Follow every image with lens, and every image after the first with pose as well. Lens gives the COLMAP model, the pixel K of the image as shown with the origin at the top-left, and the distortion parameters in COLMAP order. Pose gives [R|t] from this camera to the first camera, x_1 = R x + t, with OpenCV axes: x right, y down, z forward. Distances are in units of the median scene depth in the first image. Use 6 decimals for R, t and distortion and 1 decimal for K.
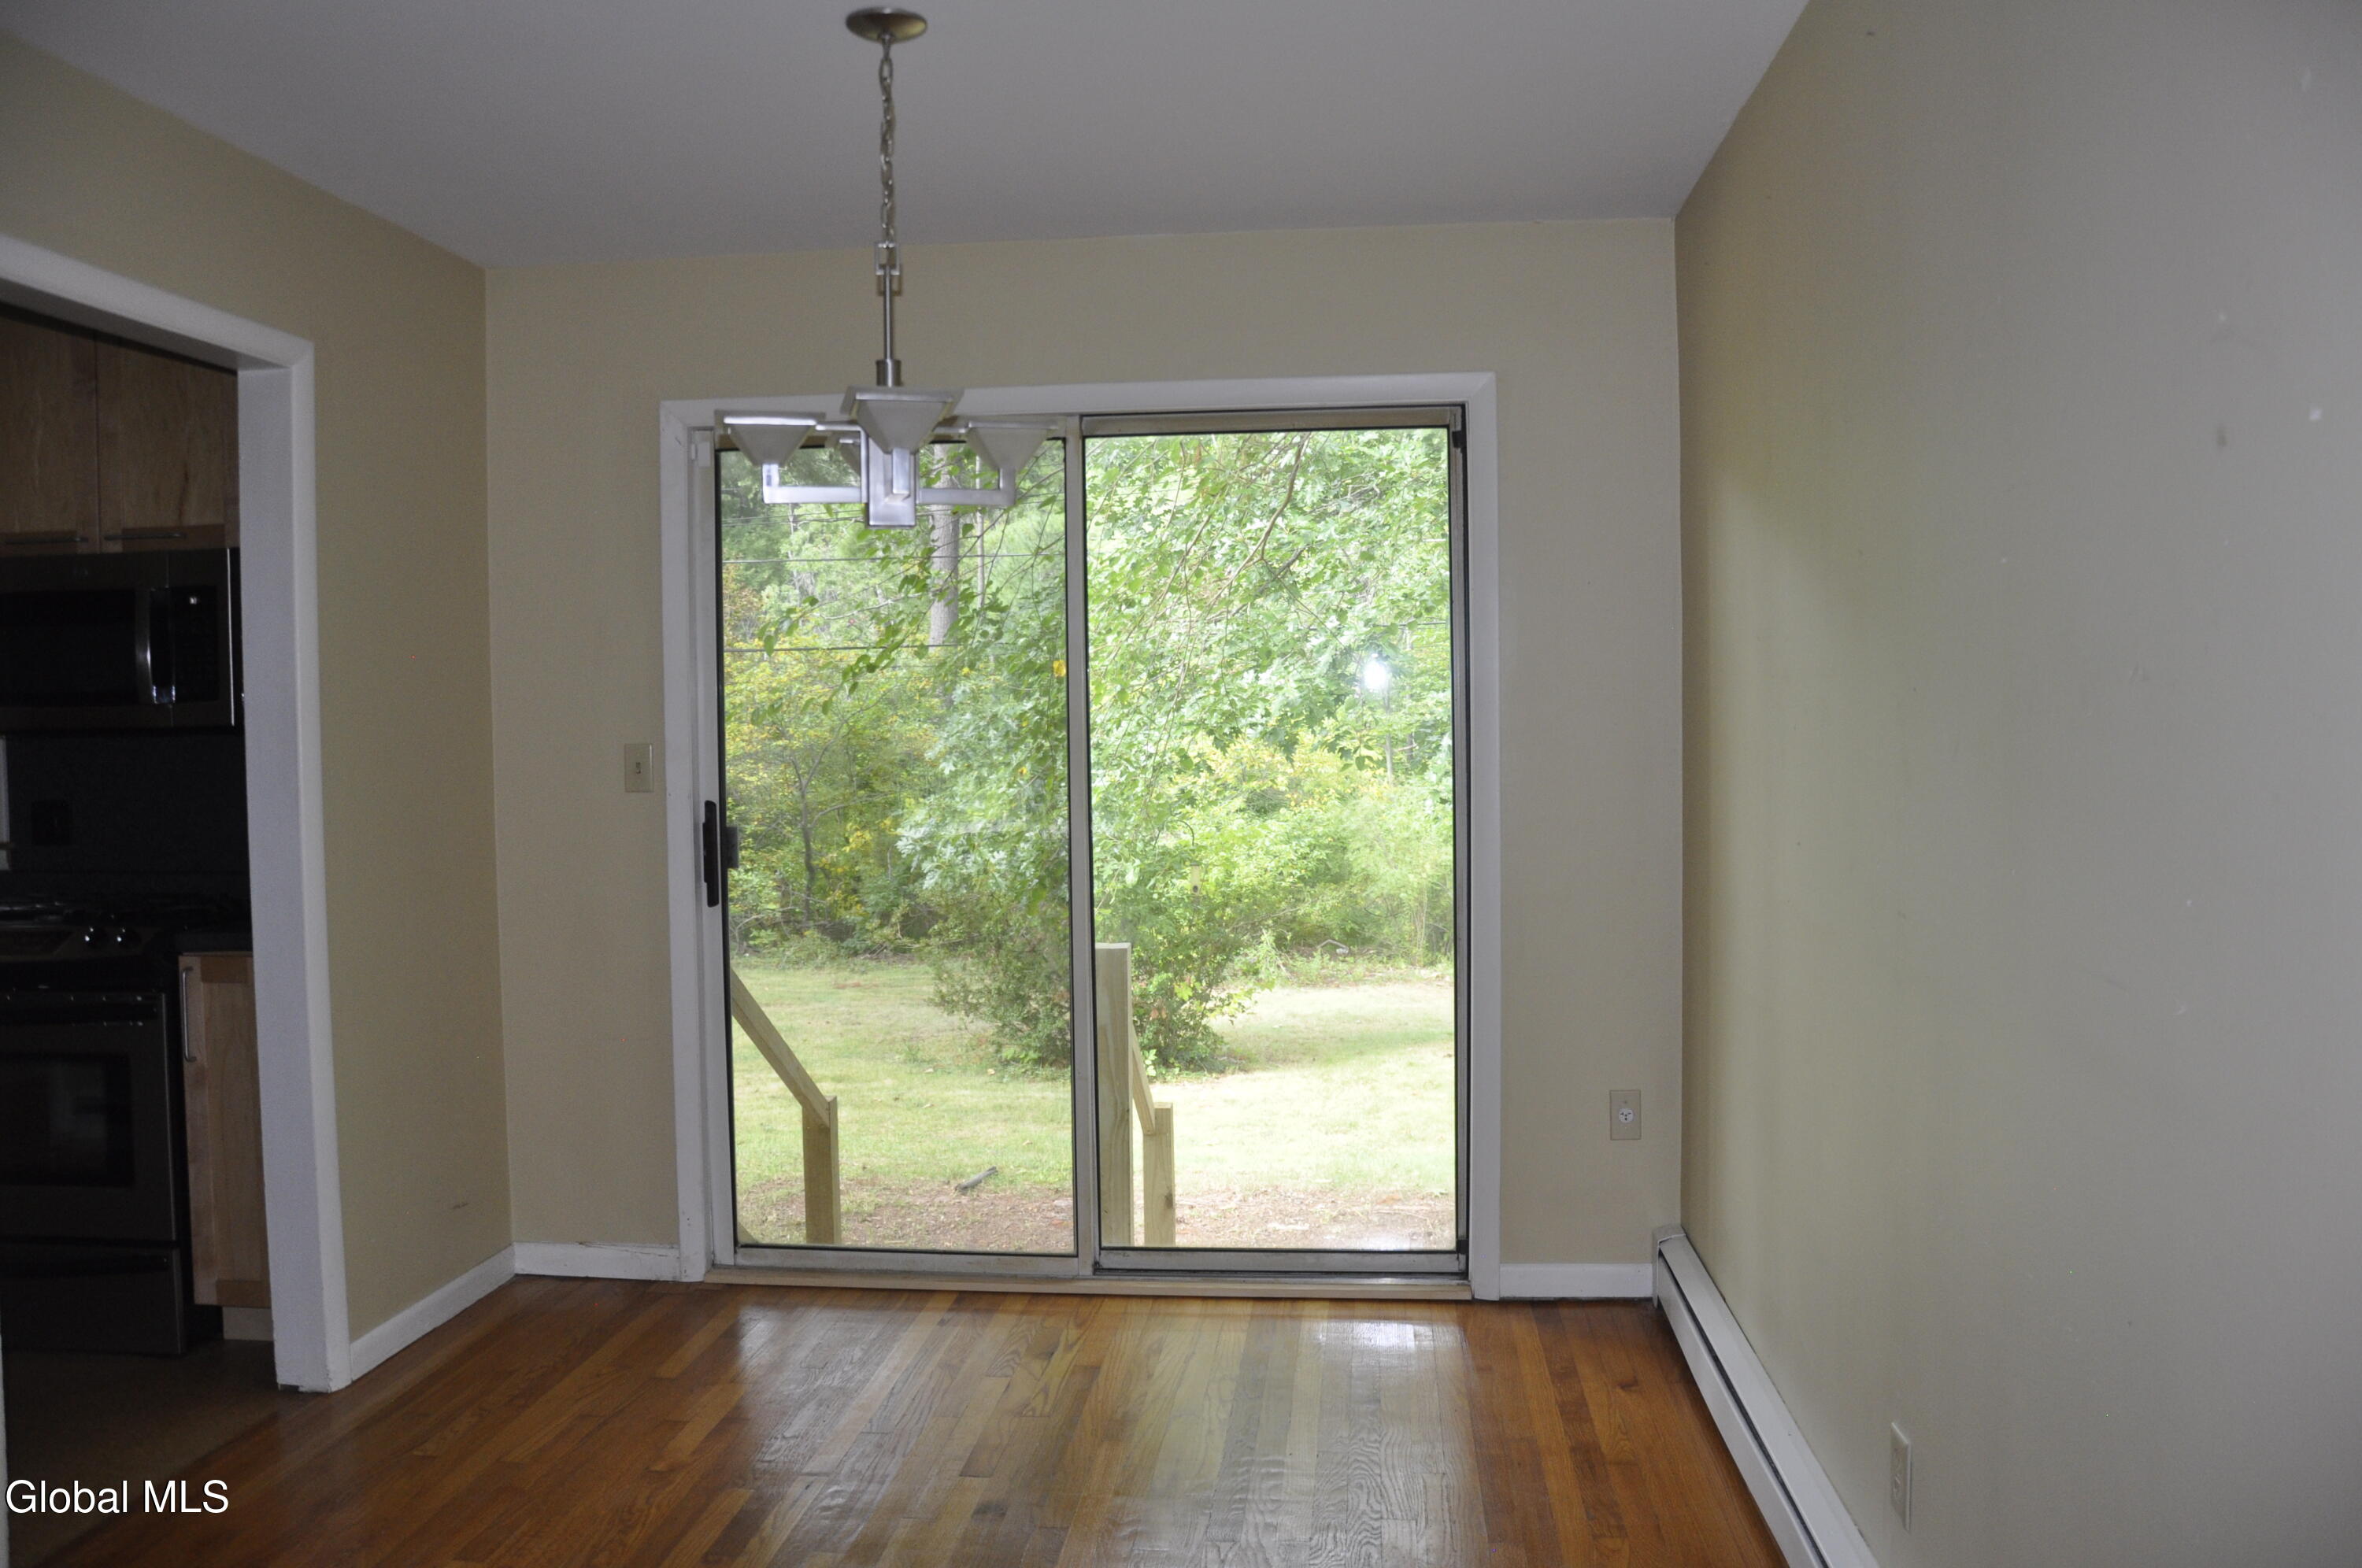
lens RADIAL K [[1833.9, 0, 1181.0], [0, 1833.9, 784.0], [0, 0, 1]] dist [-0.158871, 0.120313]
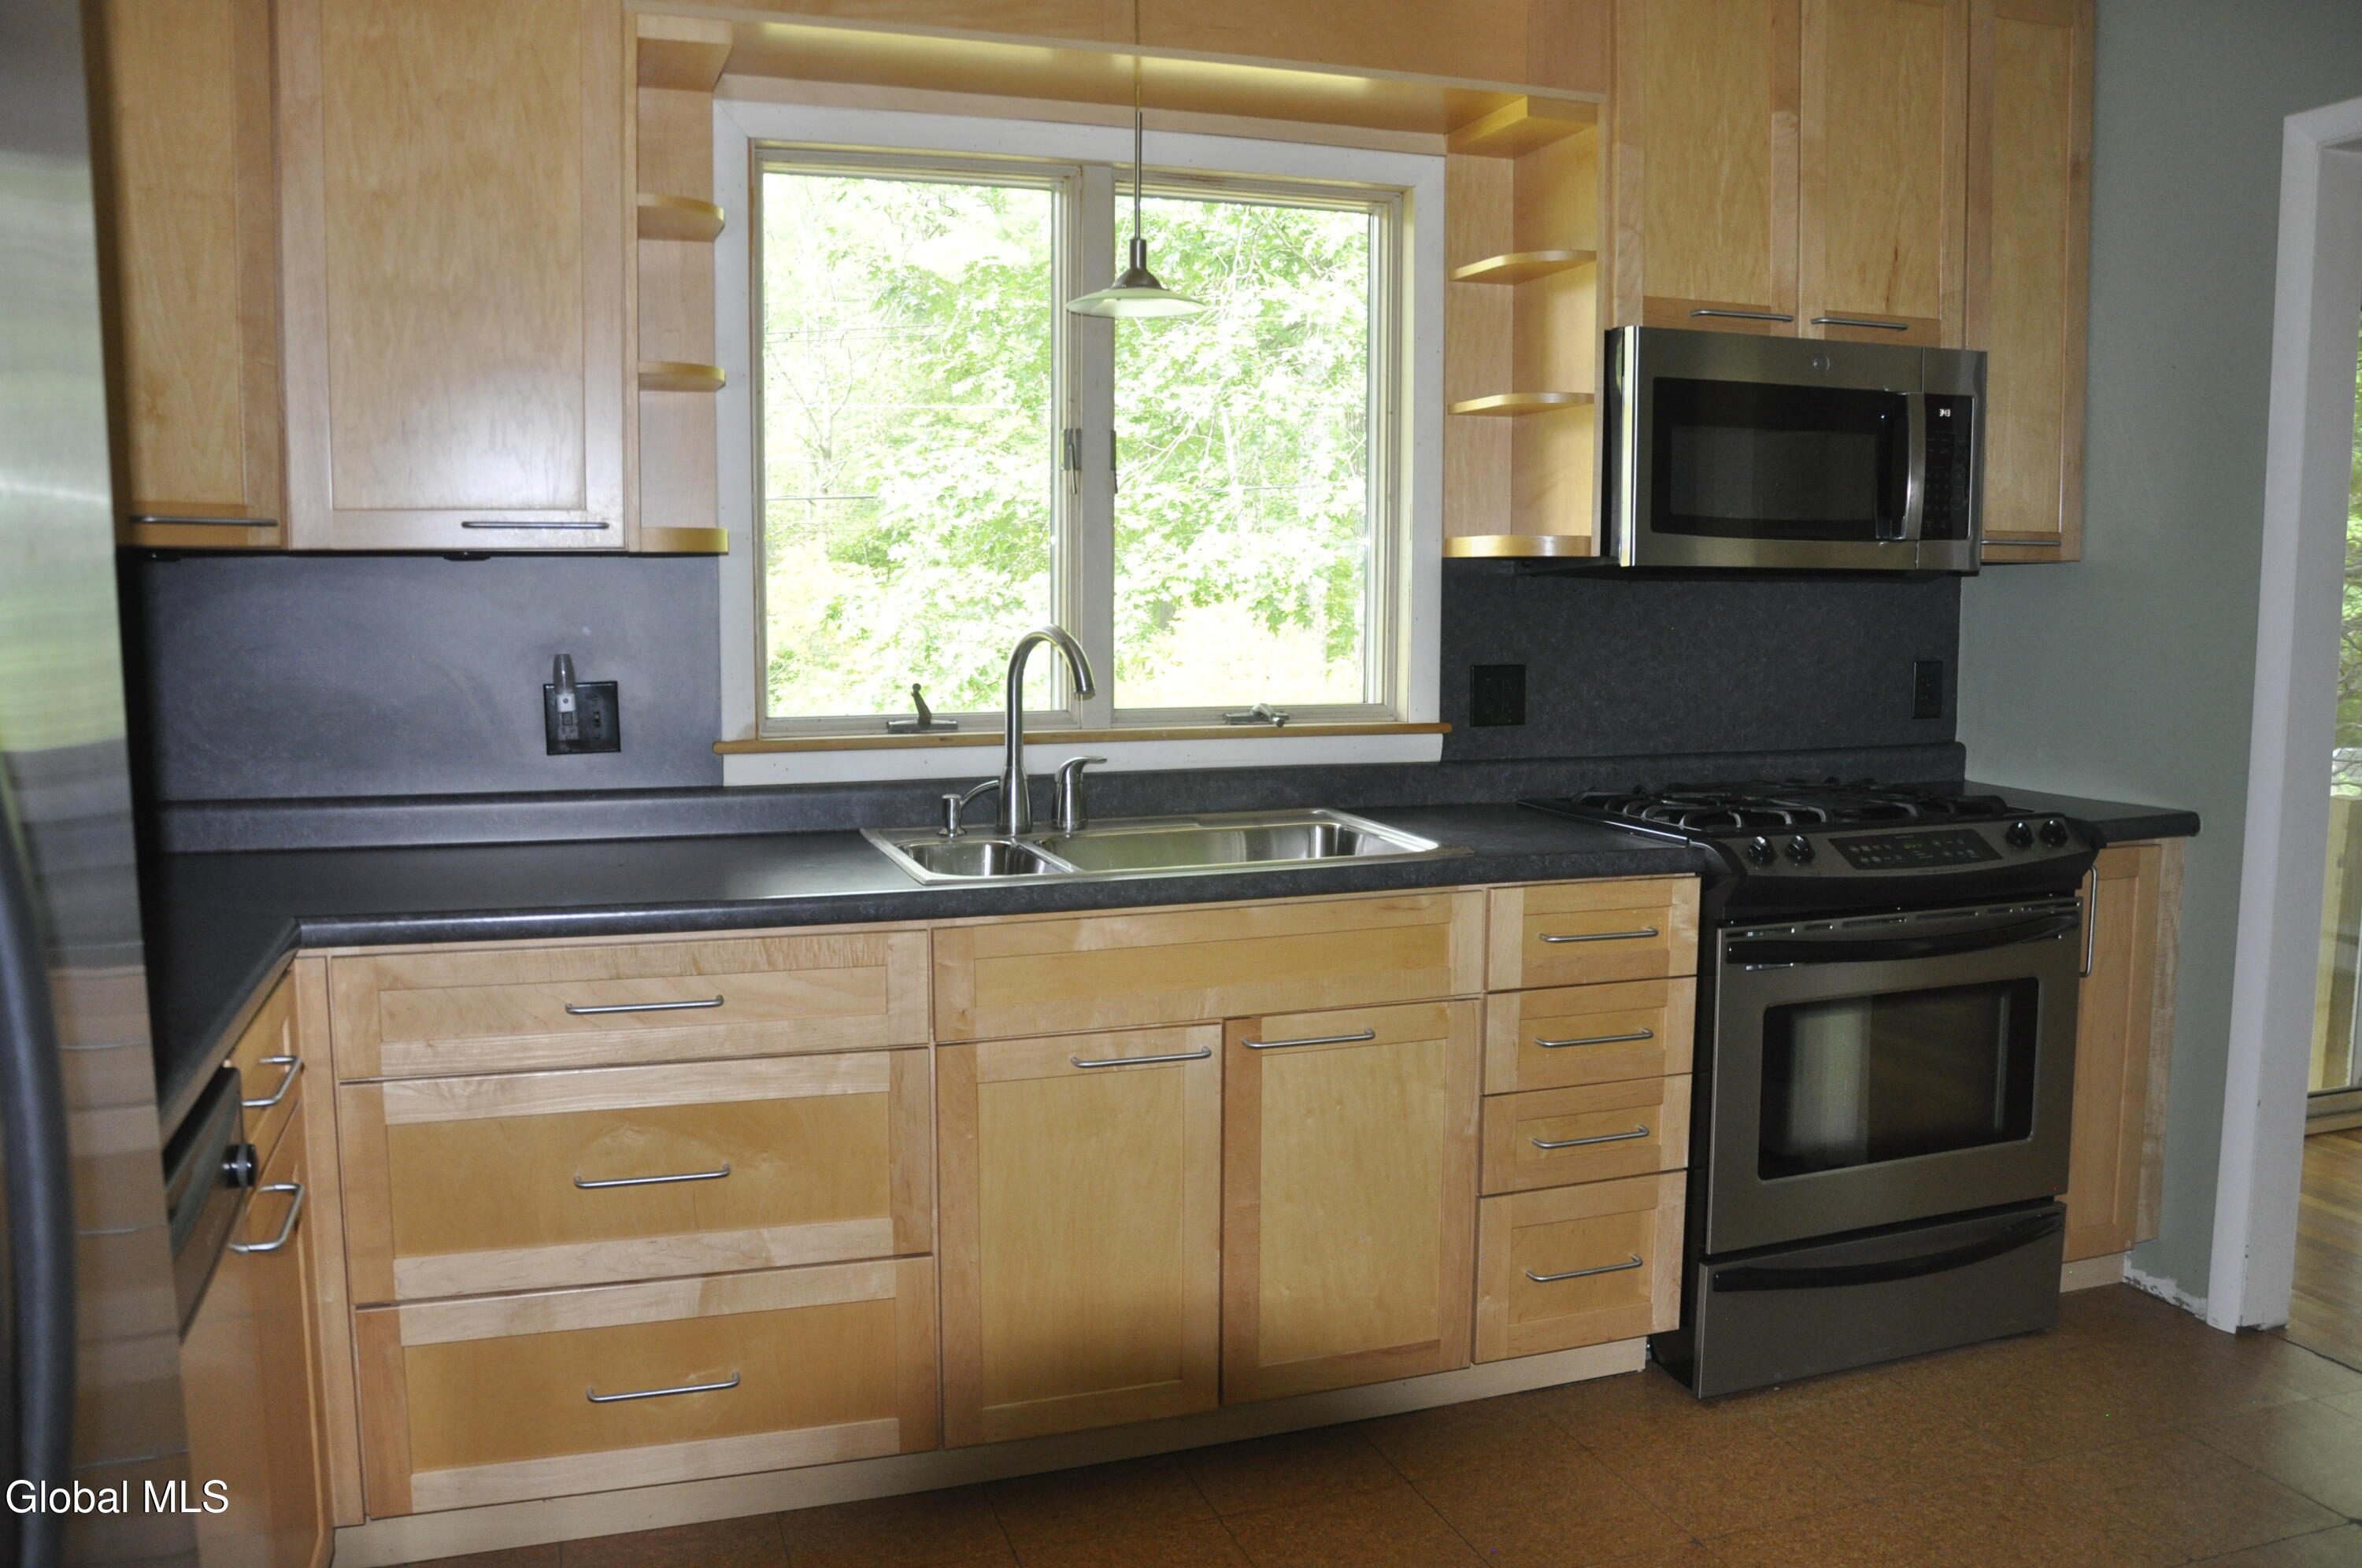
lens RADIAL K [[1833.9, 0, 1181.0], [0, 1833.9, 784.0], [0, 0, 1]] dist [-0.158871, 0.120313]
pose [[0.905497, -0.022459, 0.423759, -1.200693], [0.004357, 0.999038, 0.043639, 0.027587], [-0.424331, -0.037668, 0.904723, 0.400775]]
